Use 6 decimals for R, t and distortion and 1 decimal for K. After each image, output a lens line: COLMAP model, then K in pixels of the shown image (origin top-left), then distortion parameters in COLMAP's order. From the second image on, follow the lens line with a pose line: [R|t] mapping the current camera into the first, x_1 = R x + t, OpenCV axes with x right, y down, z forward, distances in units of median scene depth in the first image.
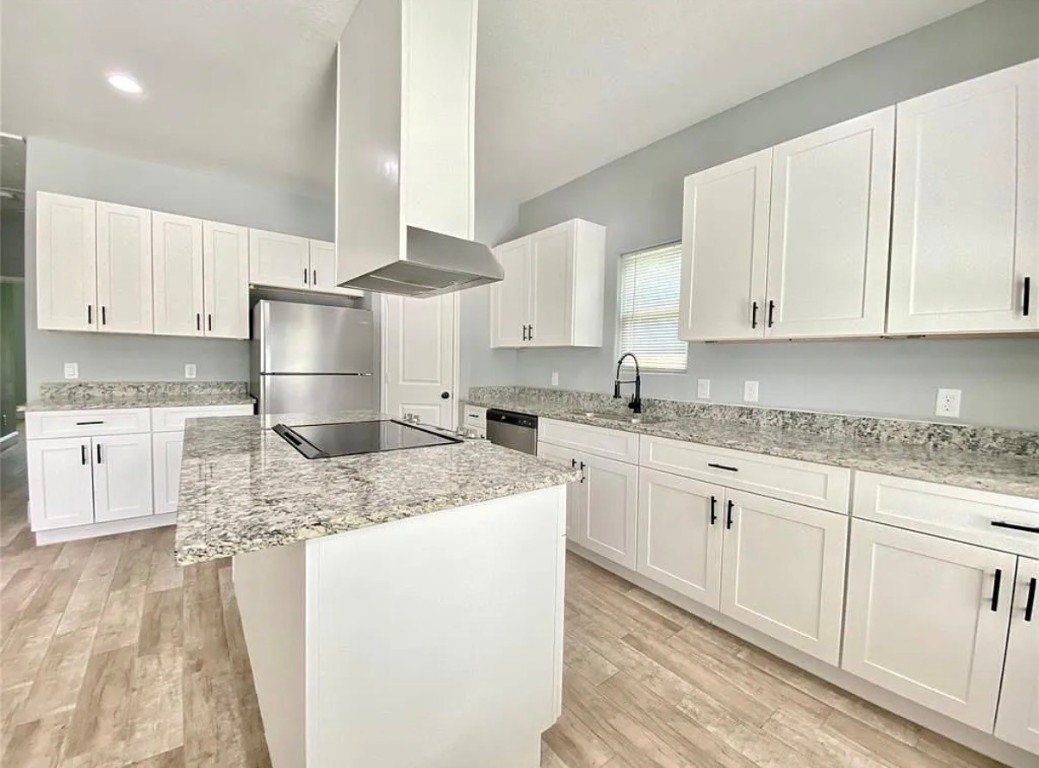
lens RADIAL K [[419.8, 0, 519.5], [0, 419.8, 384.0], [0, 0, 1]] dist [0.014750, -0.017601]
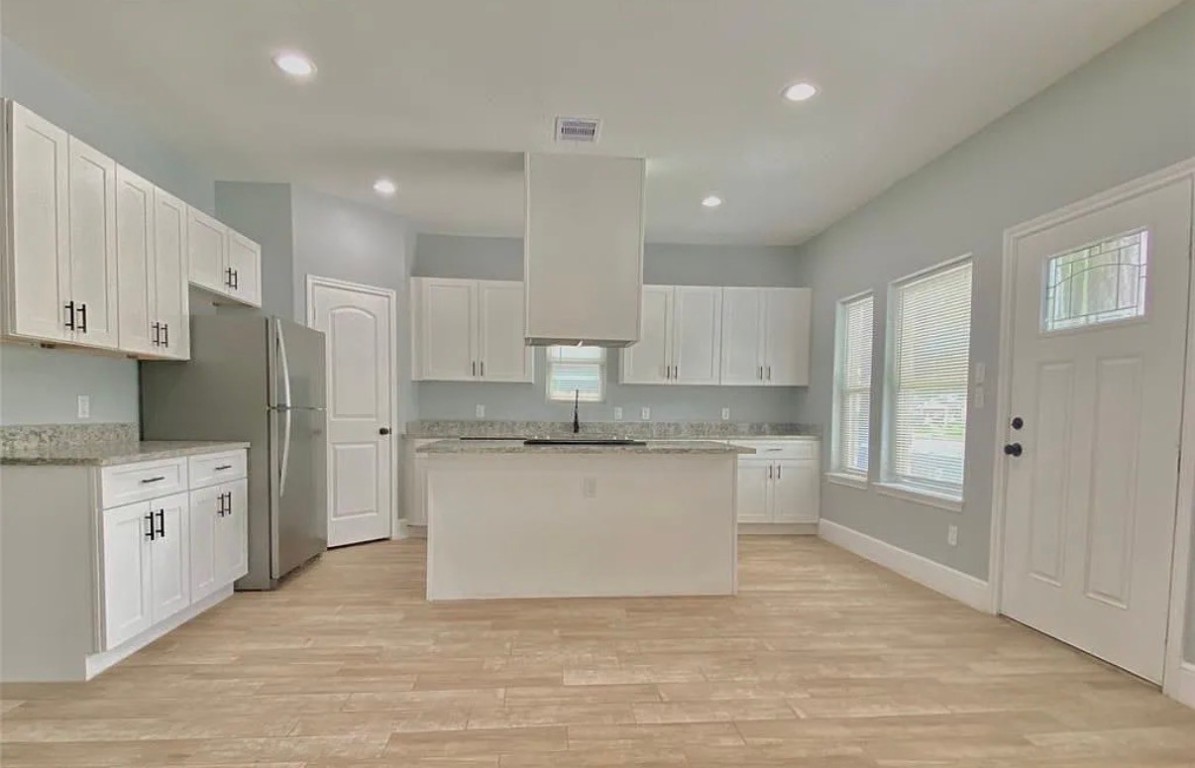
lens RADIAL K [[603.4, 0, 595.7], [0, 603.4, 441.6], [0, 0, 1]] dist [0.002995, -0.009920]
pose [[0.550270, -0.057946, 0.832974, -1.451565], [0.040612, 0.998266, 0.042616, 0.017283], [-0.833999, 0.010378, 0.551669, -0.164801]]
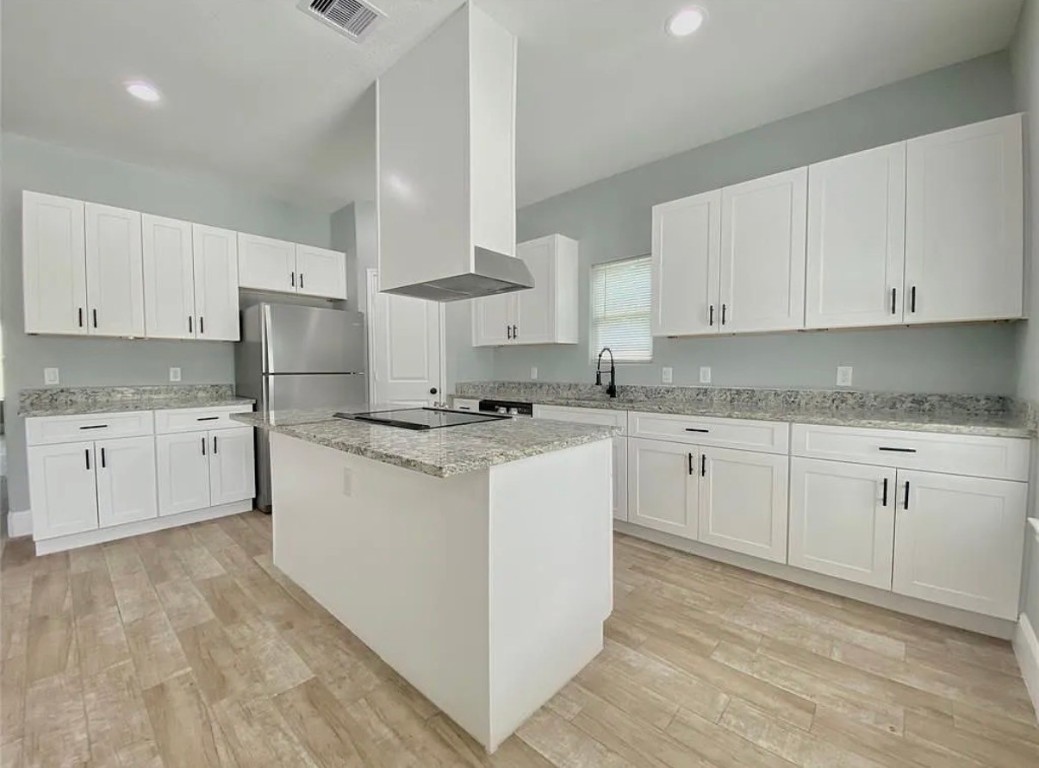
lens RADIAL K [[419.8, 0, 519.5], [0, 419.8, 384.0], [0, 0, 1]] dist [0.014750, -0.017601]
pose [[0.985056, -0.030998, 0.169422, -0.199269], [0.031852, 0.999490, -0.002322, 0.026068], [-0.169263, 0.007684, 0.985541, -0.145040]]
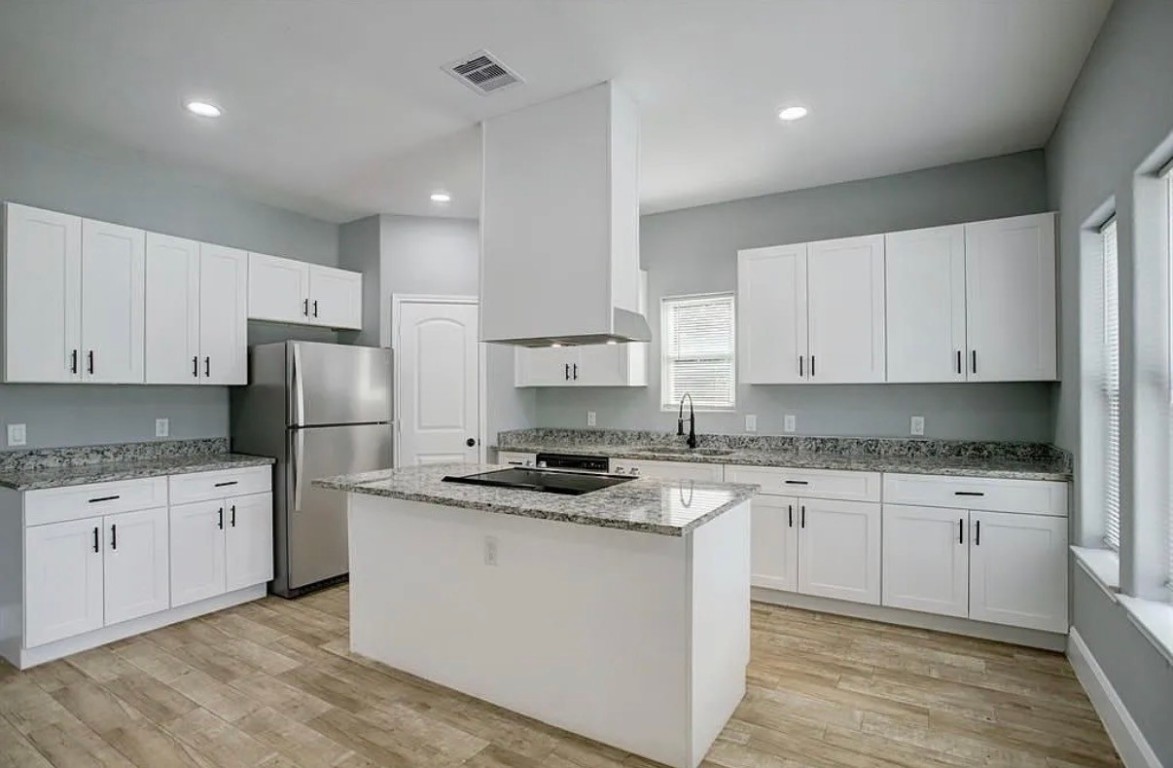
lens RADIAL K [[574.2, 0, 587.6], [0, 574.2, 391.4], [0, 0, 1]] dist [-0.076871, 0.035020]
pose [[0.935548, -0.024811, 0.352328, -0.528360], [0.041574, 0.998331, -0.040089, -0.031127], [-0.350745, 0.052153, 0.935018, -0.319167]]
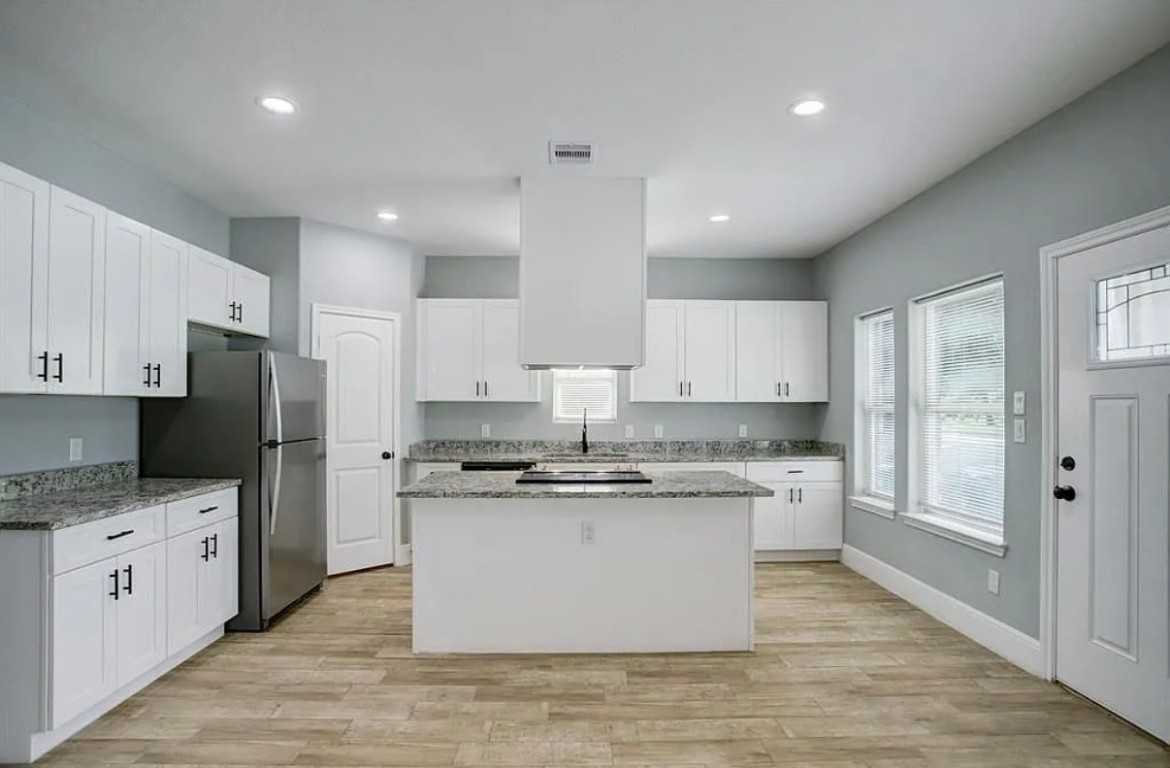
lens RADIAL K [[576.2, 0, 581.3], [0, 576.2, 400.0], [0, 0, 1]] dist [-0.082952, 0.036420]
pose [[0.606393, -0.013266, 0.795054, -1.275481], [0.049232, 0.998569, -0.020888, -0.065527], [-0.793639, 0.051808, 0.606179, -0.118487]]
